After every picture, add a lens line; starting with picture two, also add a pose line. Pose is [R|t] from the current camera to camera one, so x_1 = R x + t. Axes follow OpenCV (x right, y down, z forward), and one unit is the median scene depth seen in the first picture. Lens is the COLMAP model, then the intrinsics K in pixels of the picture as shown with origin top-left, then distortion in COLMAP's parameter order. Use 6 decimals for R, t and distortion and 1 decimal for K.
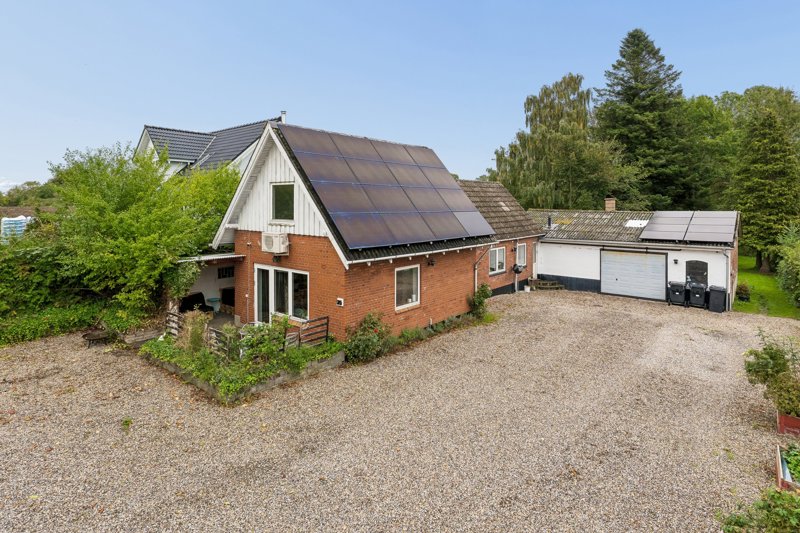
lens RADIAL K [[455.4, 0, 399.5], [0, 455.4, 206.0], [0, 0, 1]] dist [-0.000248, -0.000230]
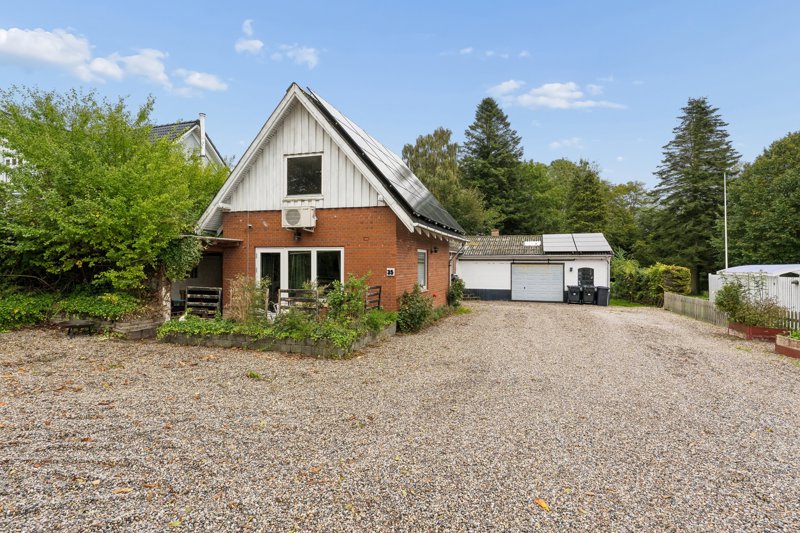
lens RADIAL K [[438.9, 0, 400.0], [0, 438.9, 266.5], [0, 0, 1]] dist [0.001395, -0.000153]
pose [[0.928247, -0.000400, 0.371963, -0.244720], [0.000947, 0.999999, -0.001289, 0.106230], [-0.371962, 0.001549, 0.928247, 0.062709]]
